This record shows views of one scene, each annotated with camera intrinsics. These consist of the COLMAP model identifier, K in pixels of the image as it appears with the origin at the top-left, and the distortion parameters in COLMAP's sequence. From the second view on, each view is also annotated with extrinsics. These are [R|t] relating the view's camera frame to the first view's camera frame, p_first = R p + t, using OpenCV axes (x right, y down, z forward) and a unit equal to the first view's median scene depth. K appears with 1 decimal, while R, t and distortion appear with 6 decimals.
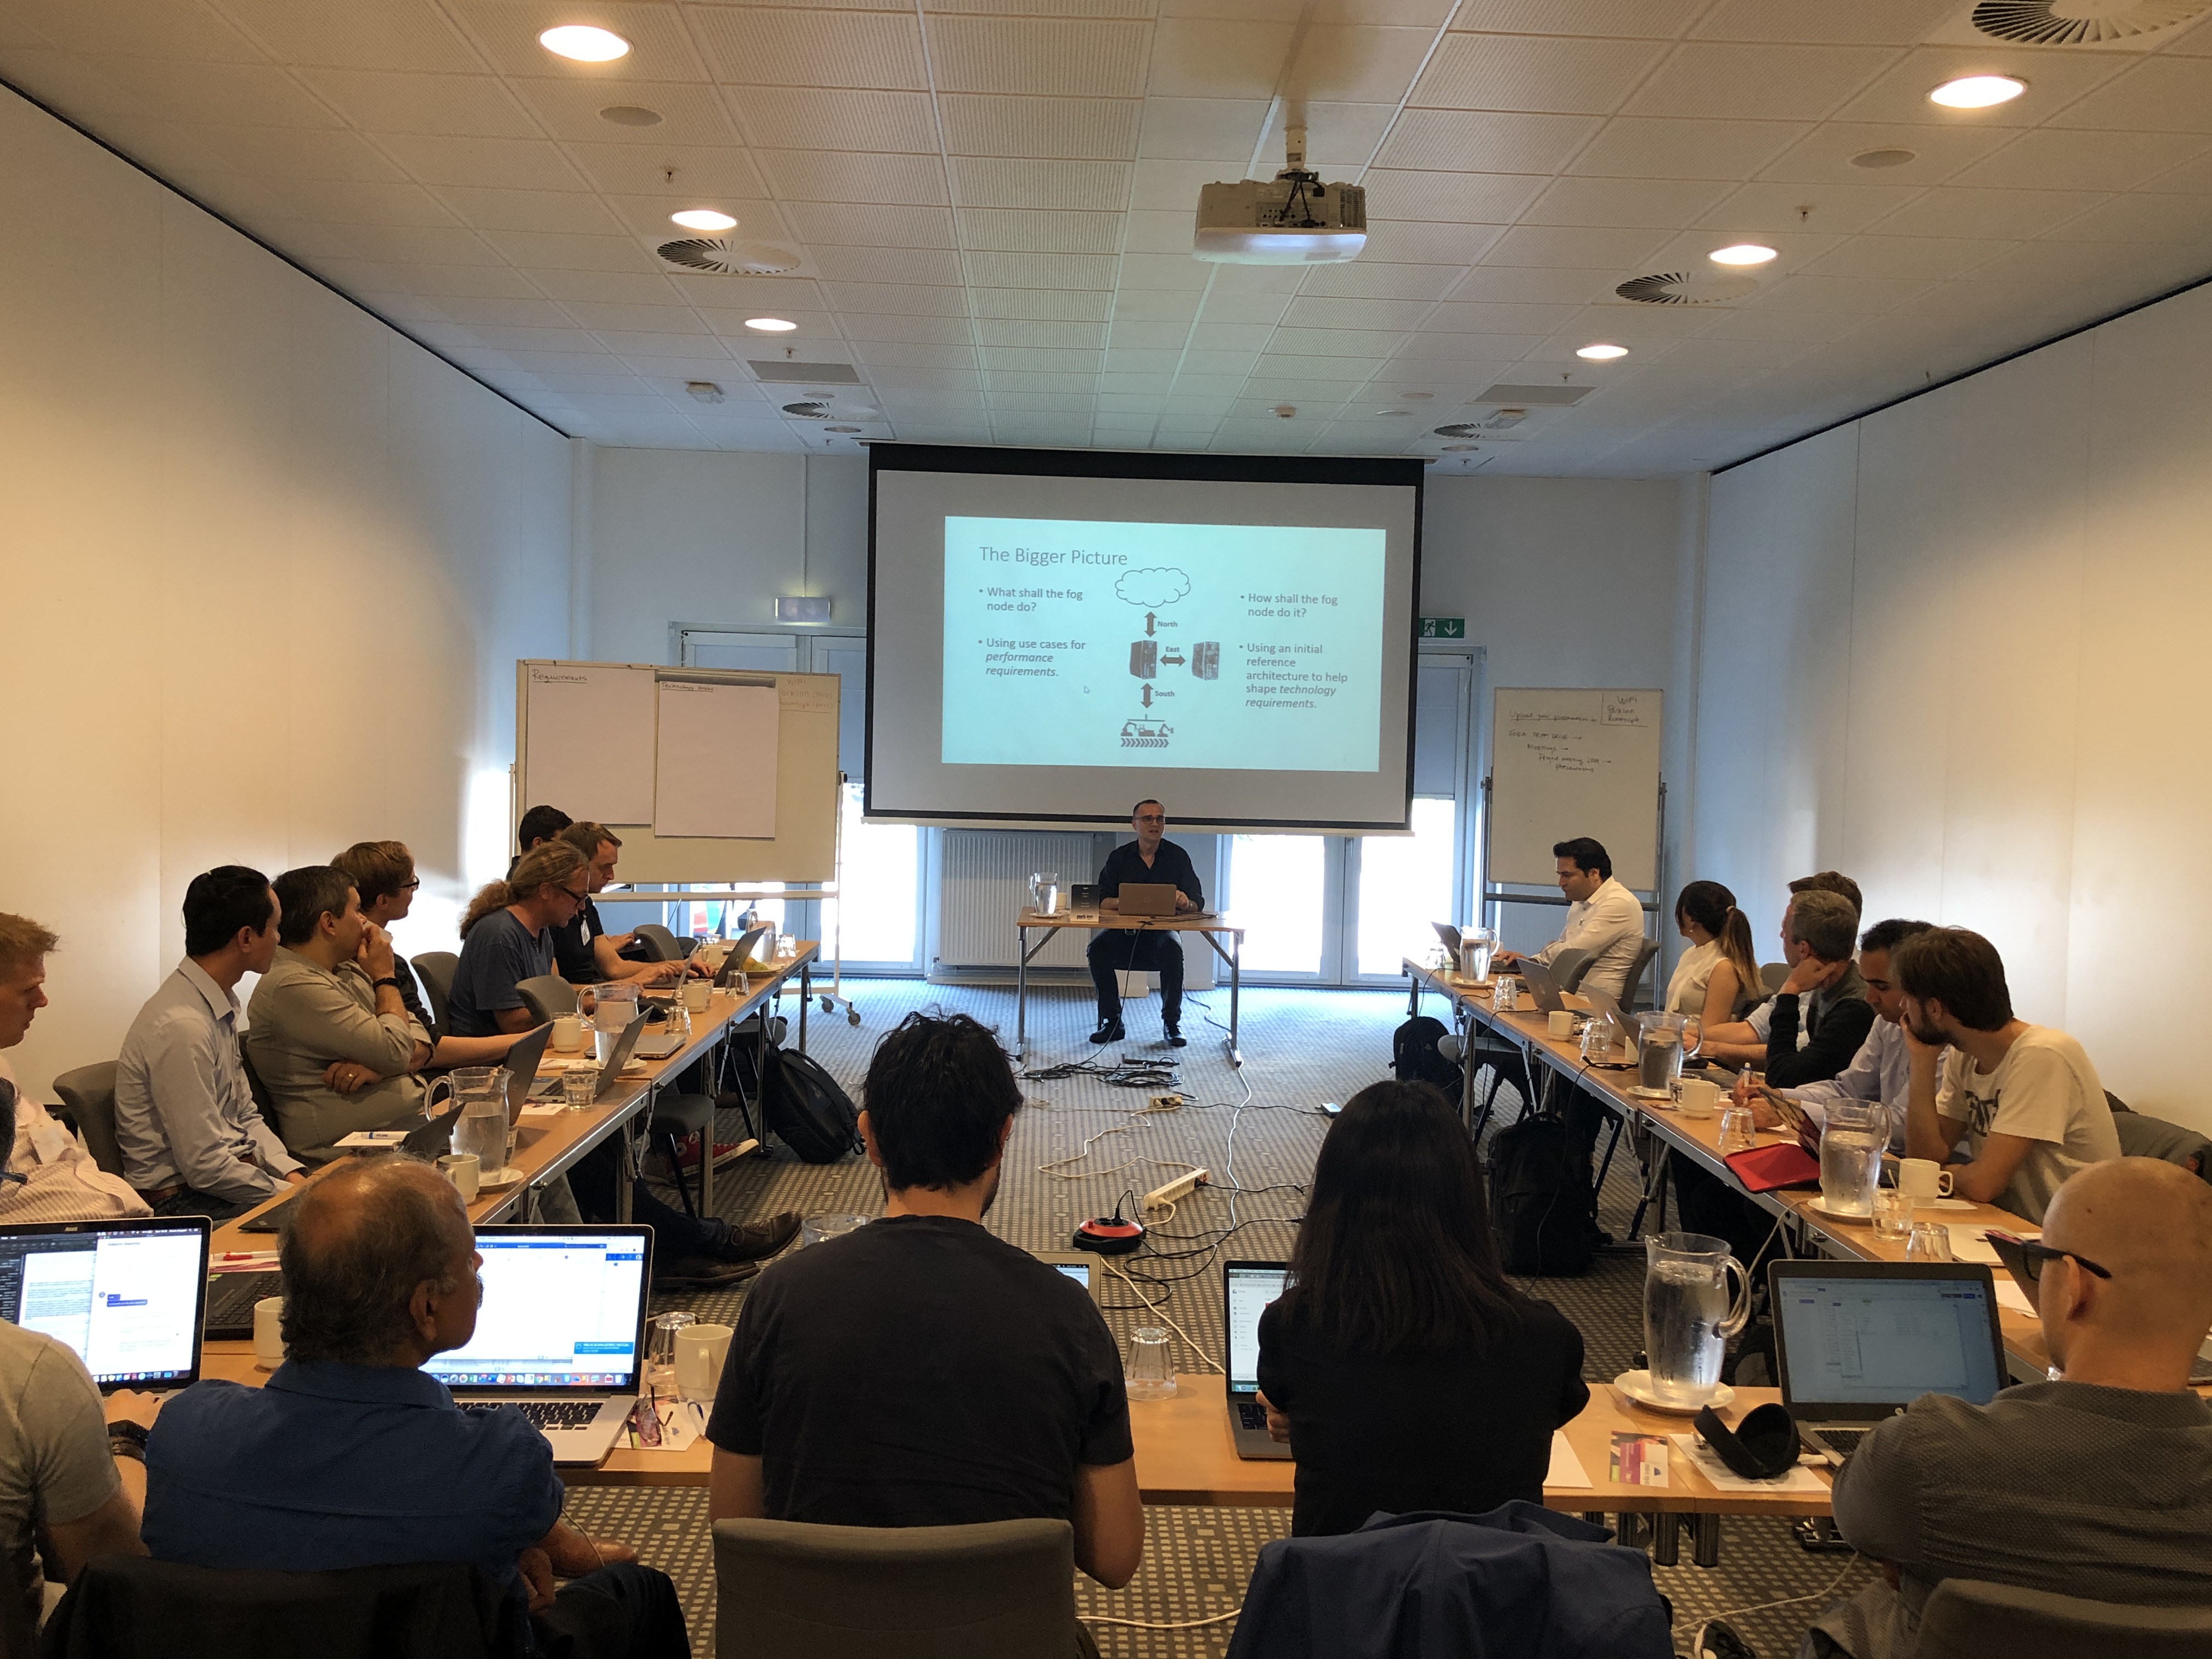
lens RADIAL K [[2012.4, 0, 1115.9], [0, 2012.4, 833.8], [0, 0, 1]] dist [0.090786, -0.019751]
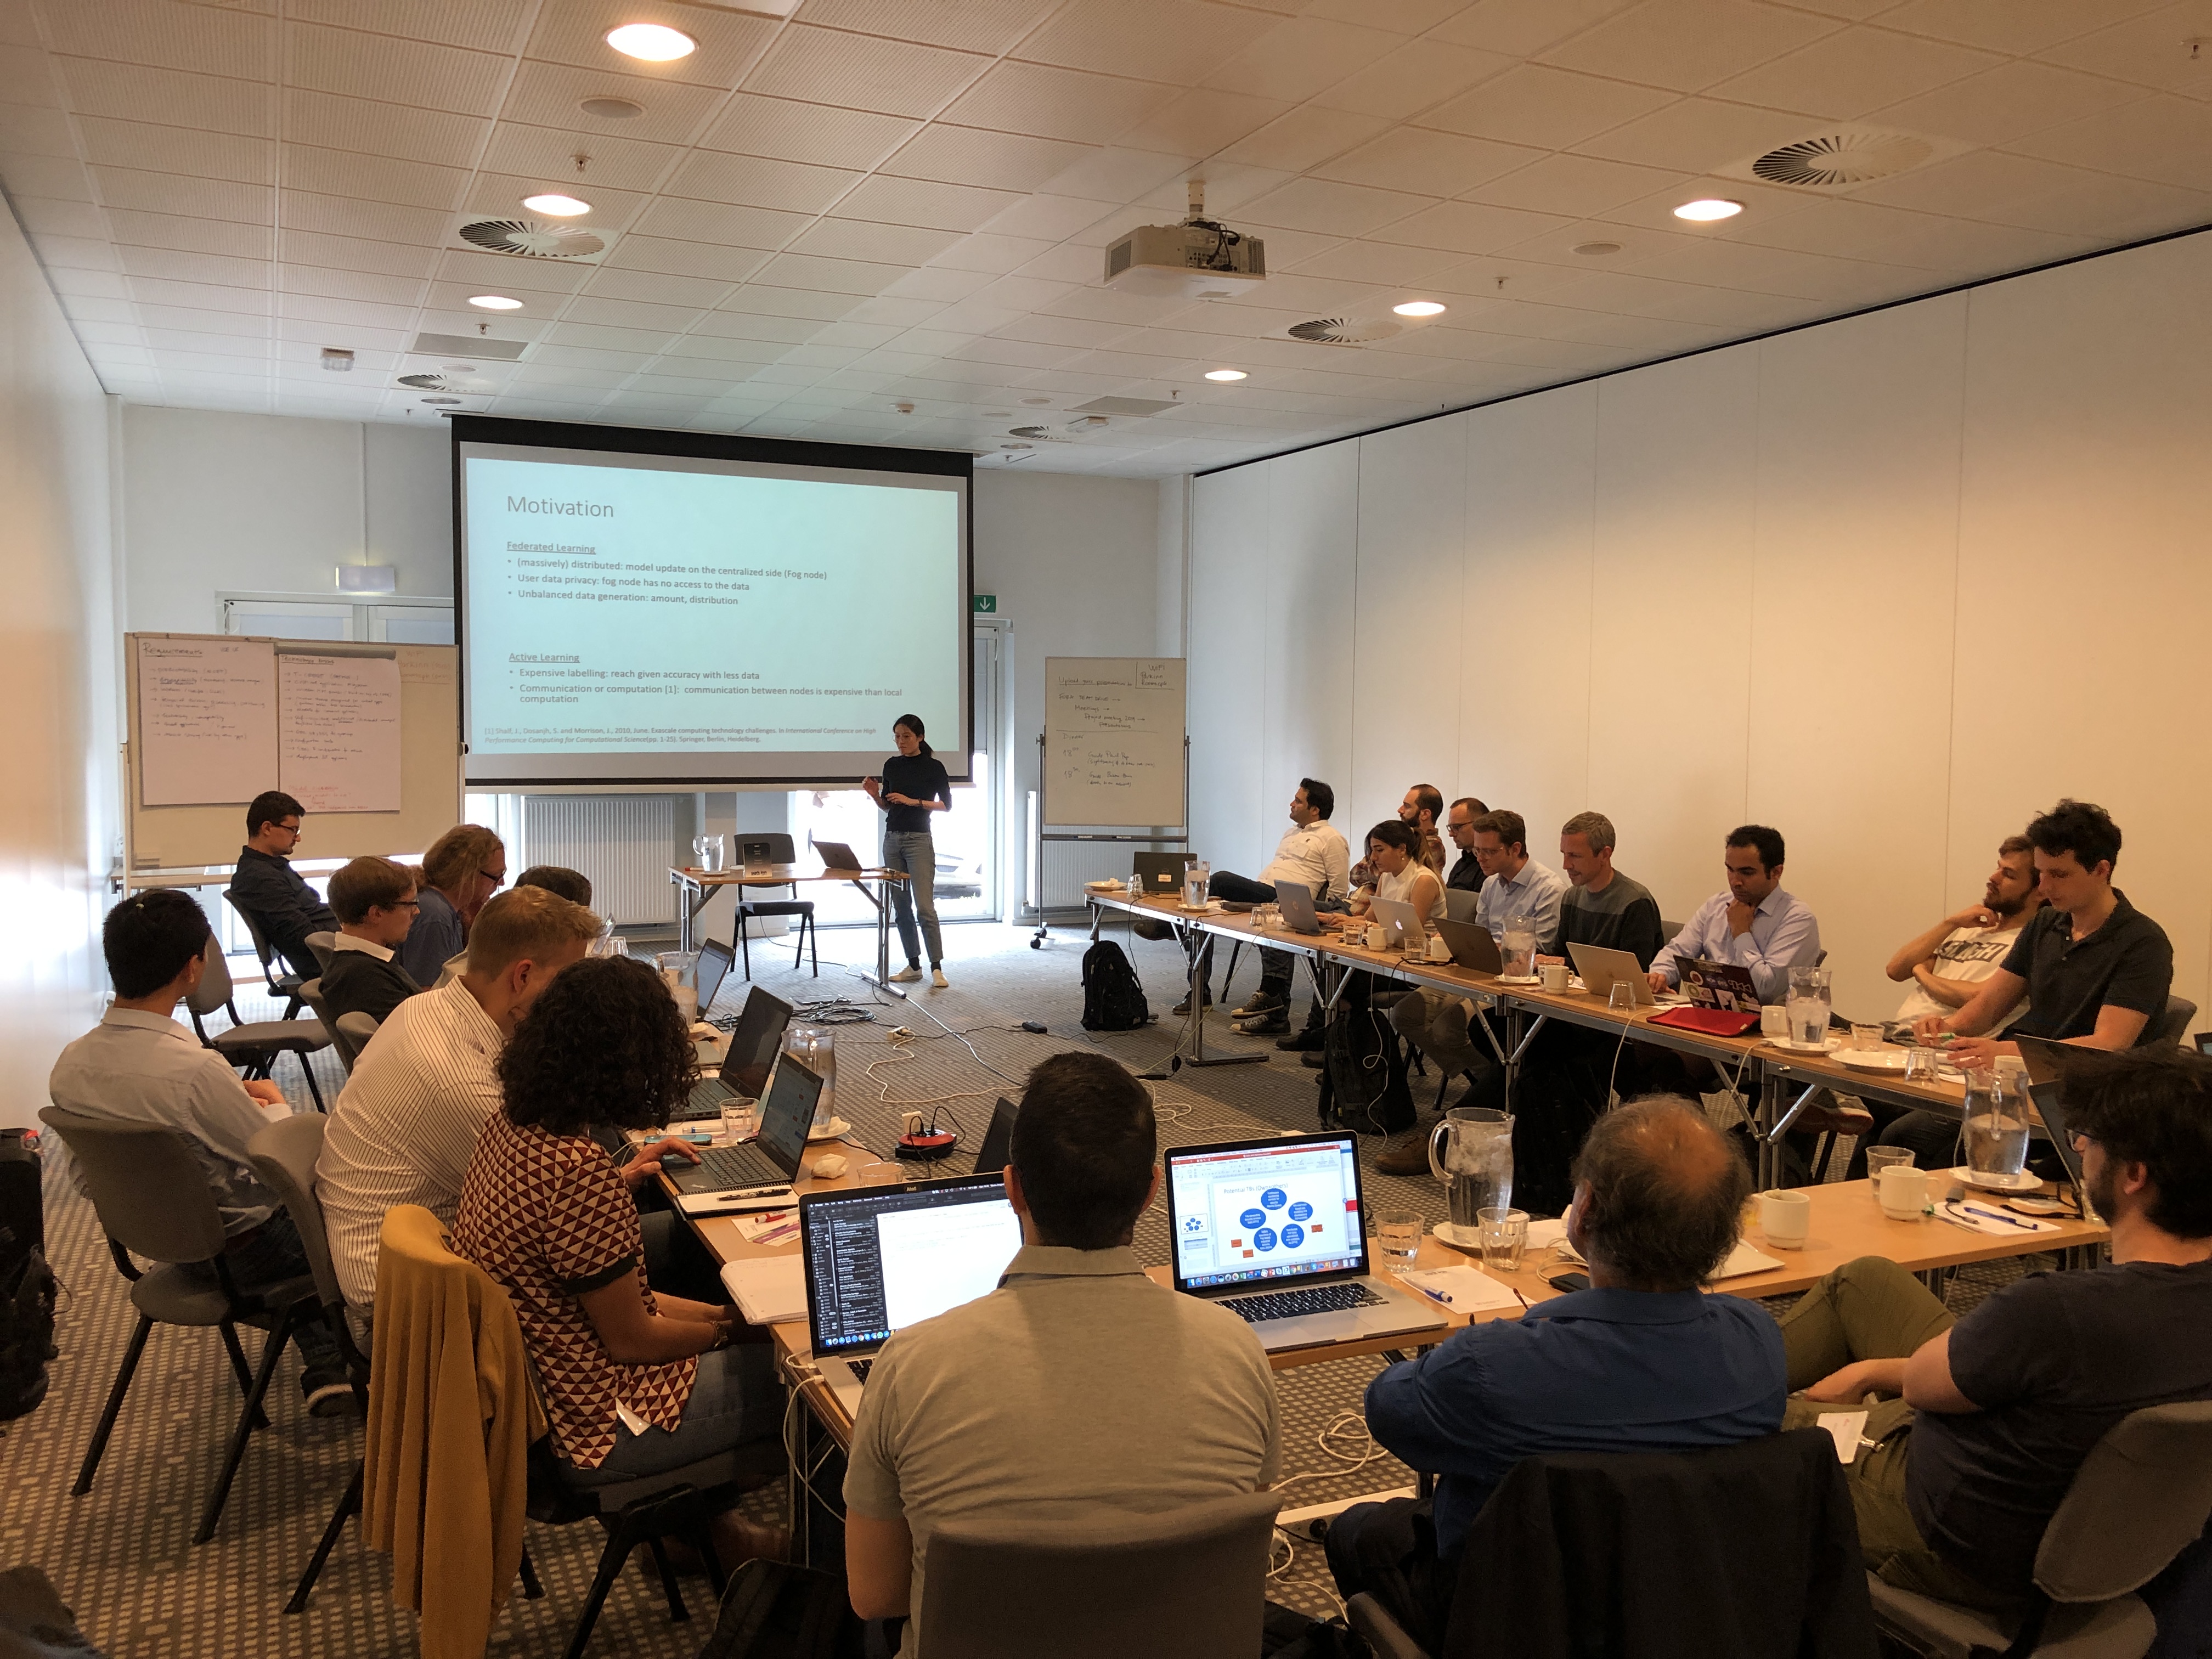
lens RADIAL K [[1852.0, 0, 1093.1], [0, 1852.0, 834.6], [0, 0, 1]] dist [0.059503, -0.008904]
pose [[0.923708, -0.042859, 0.380691, -0.205755], [0.032426, 0.998903, 0.033779, -0.006163], [-0.381722, -0.018858, 0.924085, 0.014921]]
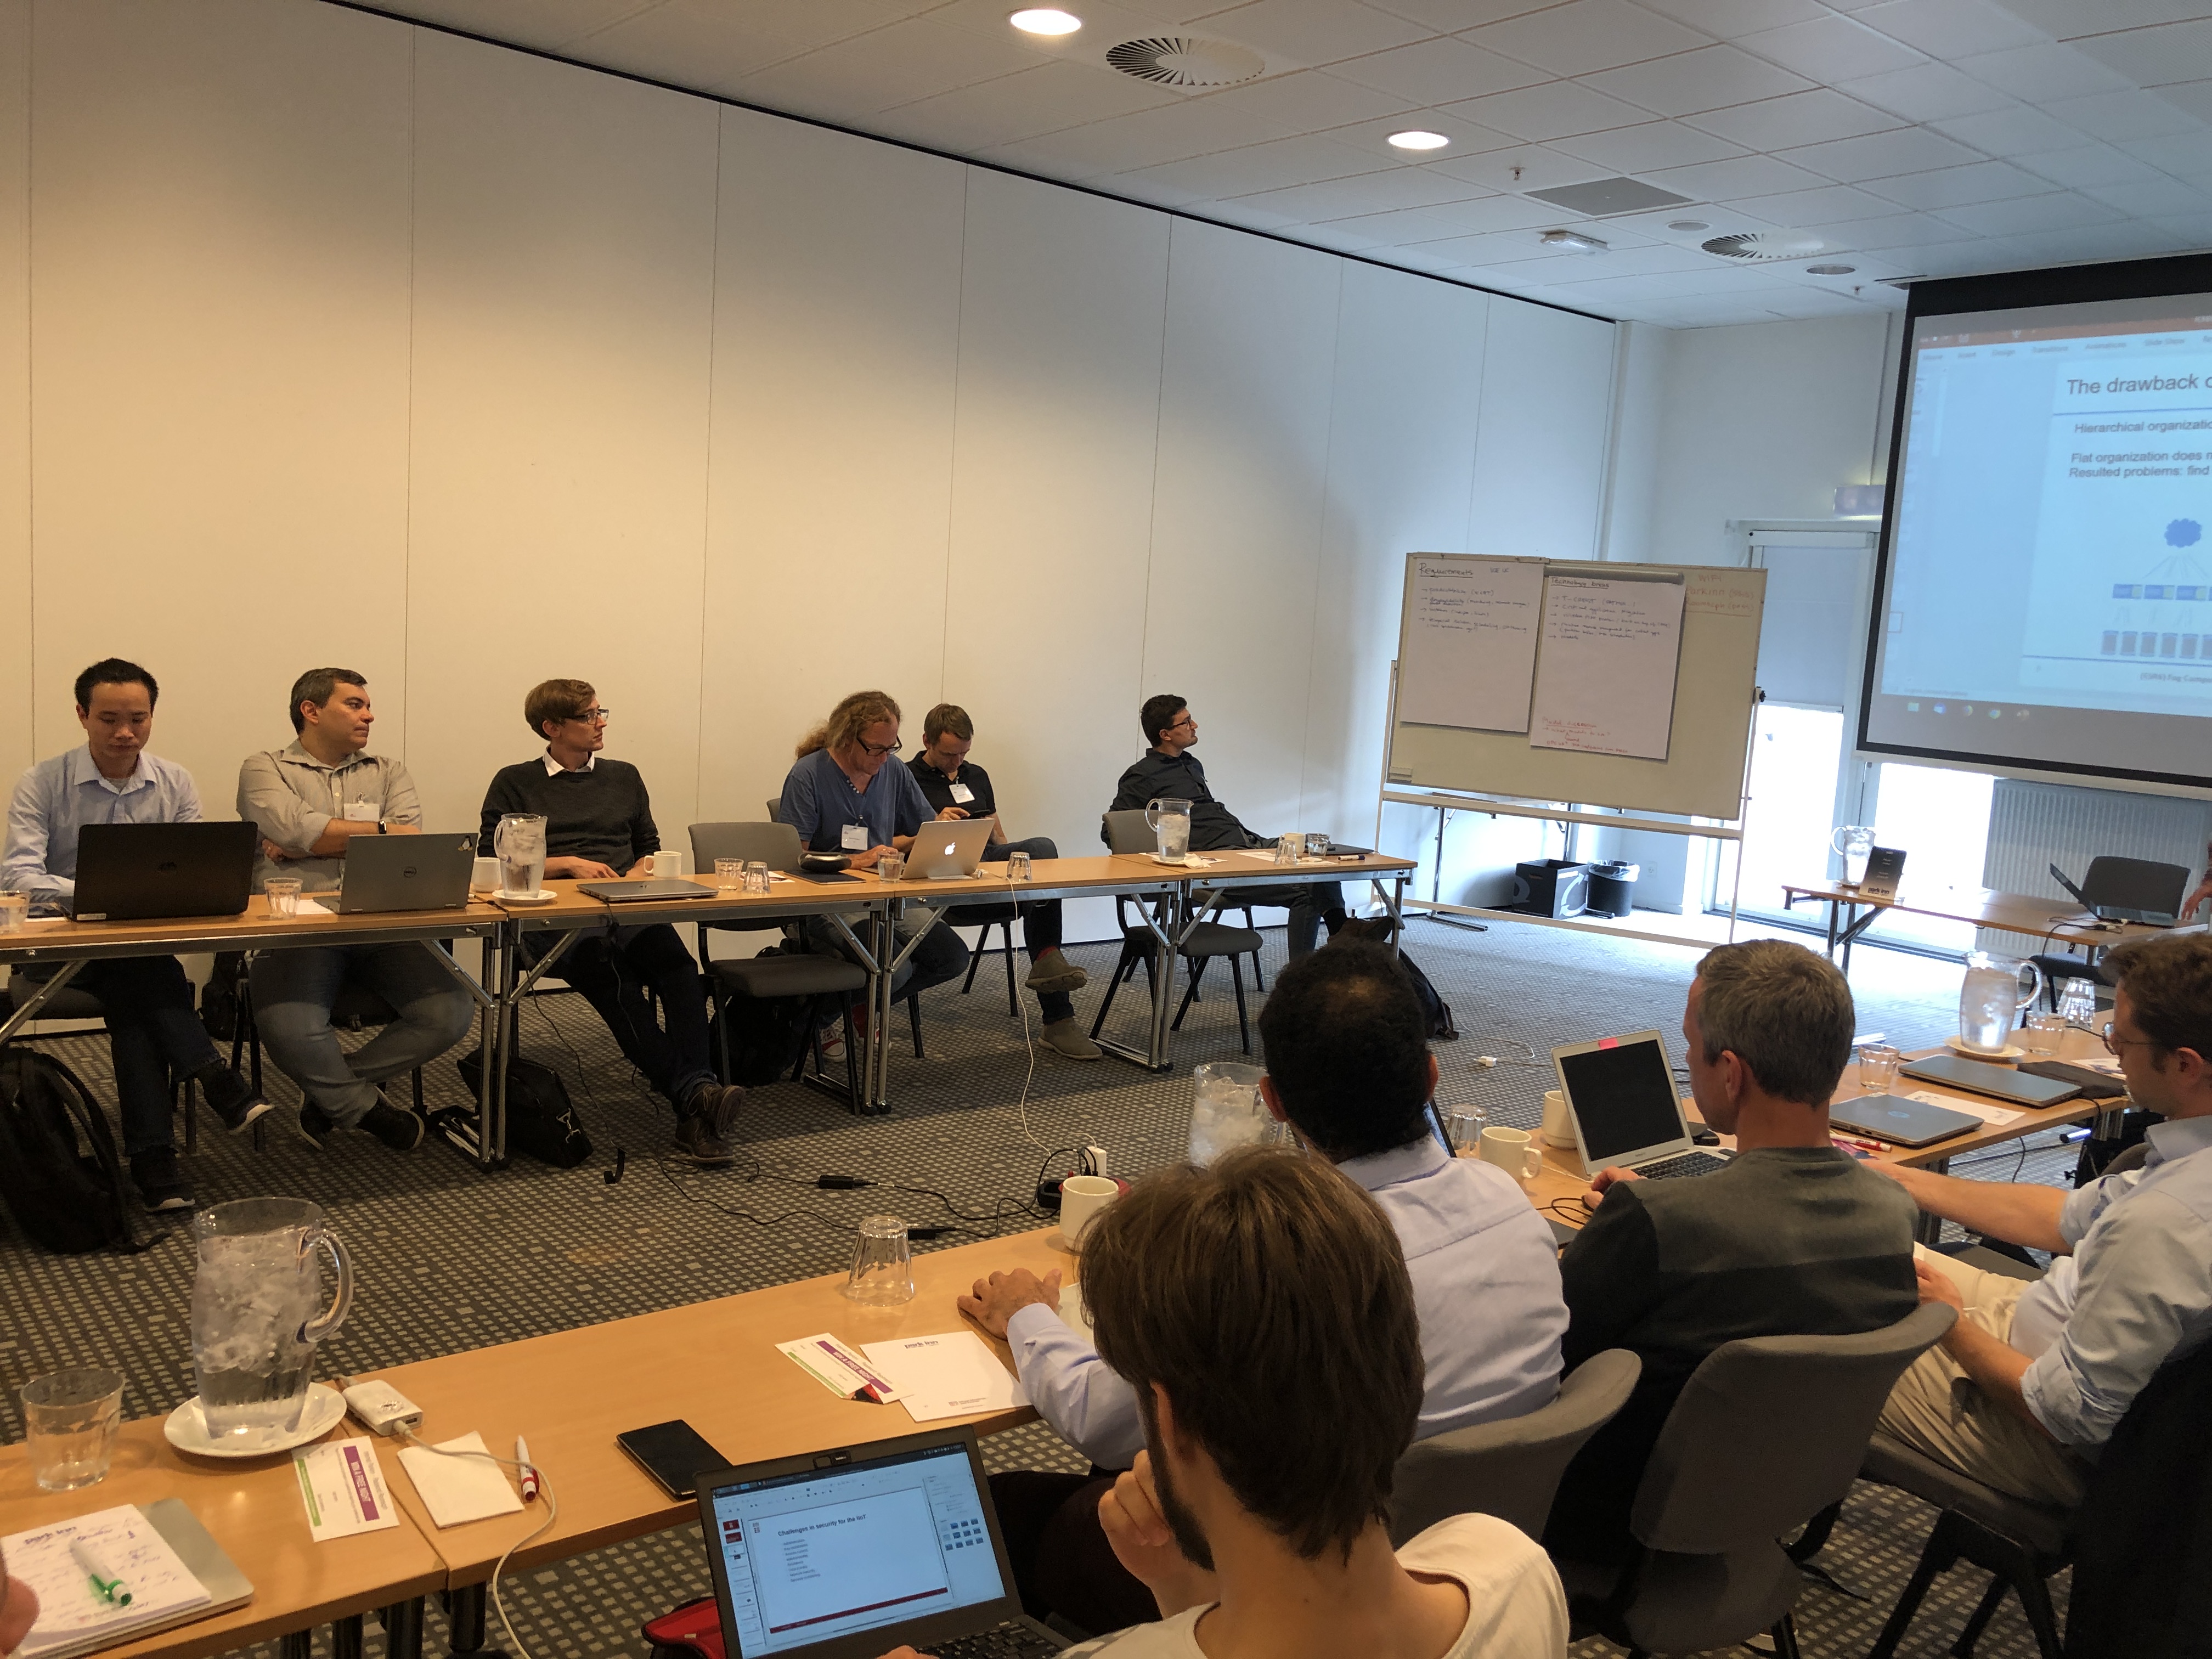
lens RADIAL K [[1852.0, 0, 1104.6], [0, 1852.0, 821.5], [0, 0, 1]] dist [0.059503, -0.008904]
pose [[0.605353, 0.102914, -0.789276, 0.316594], [-0.091034, 0.994051, 0.059794, 0.002360], [0.790735, 0.035655, 0.611120, 0.327906]]
